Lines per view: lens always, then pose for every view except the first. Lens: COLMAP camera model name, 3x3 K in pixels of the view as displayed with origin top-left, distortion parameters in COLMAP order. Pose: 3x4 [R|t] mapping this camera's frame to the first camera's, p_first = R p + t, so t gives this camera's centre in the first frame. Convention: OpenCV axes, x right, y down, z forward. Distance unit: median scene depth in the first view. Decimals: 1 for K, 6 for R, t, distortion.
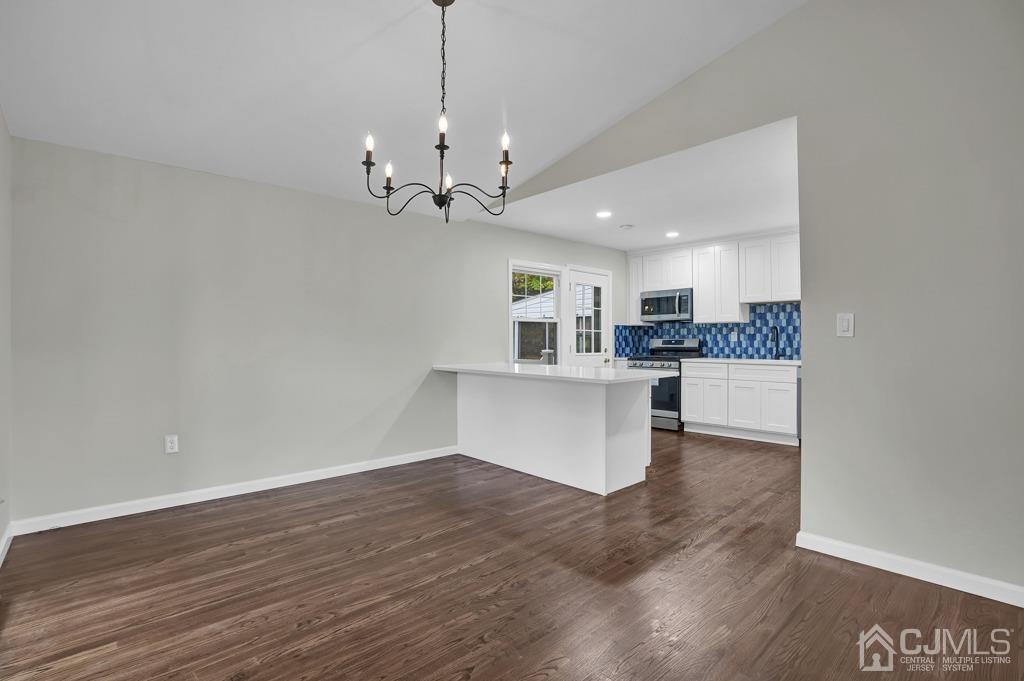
lens RADIAL K [[487.3, 0, 517.2], [0, 487.3, 339.4], [0, 0, 1]] dist [-0.020946, 0.000500]
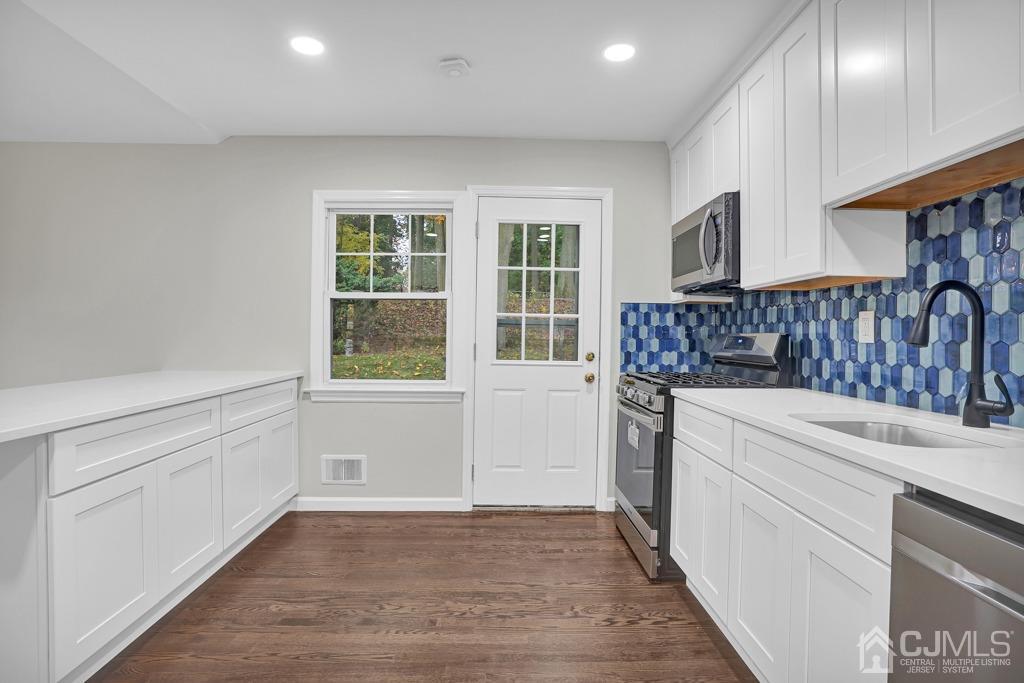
lens RADIAL K [[515.2, 0, 507.5], [0, 515.2, 337.4], [0, 0, 1]] dist [-0.000709, 0.000099]
pose [[0.760546, 0.013468, -0.649145, 0.475560], [-0.008977, 0.999907, 0.010228, -0.000693], [0.649222, -0.001951, 0.760596, 0.600461]]
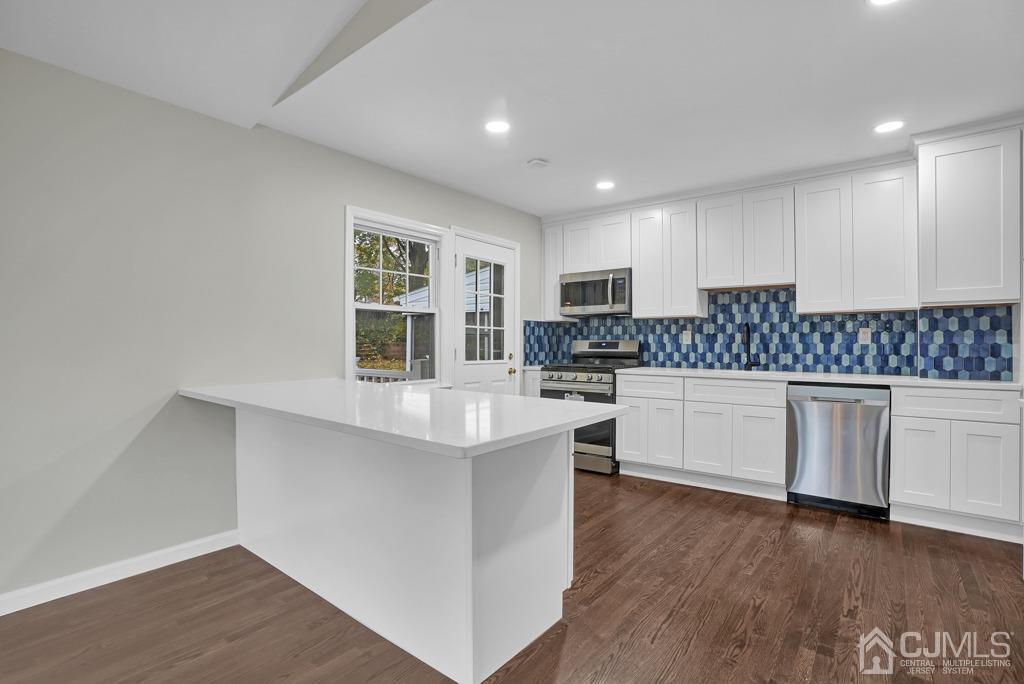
lens RADIAL K [[487.2, 0, 525.3], [0, 487.2, 343.1], [0, 0, 1]] dist [-0.063604, 0.023643]
pose [[0.985513, 0.003477, 0.169562, 0.090705], [-0.004264, 0.999982, 0.004280, 0.000459], [-0.169544, -0.004941, 0.985510, 0.333071]]
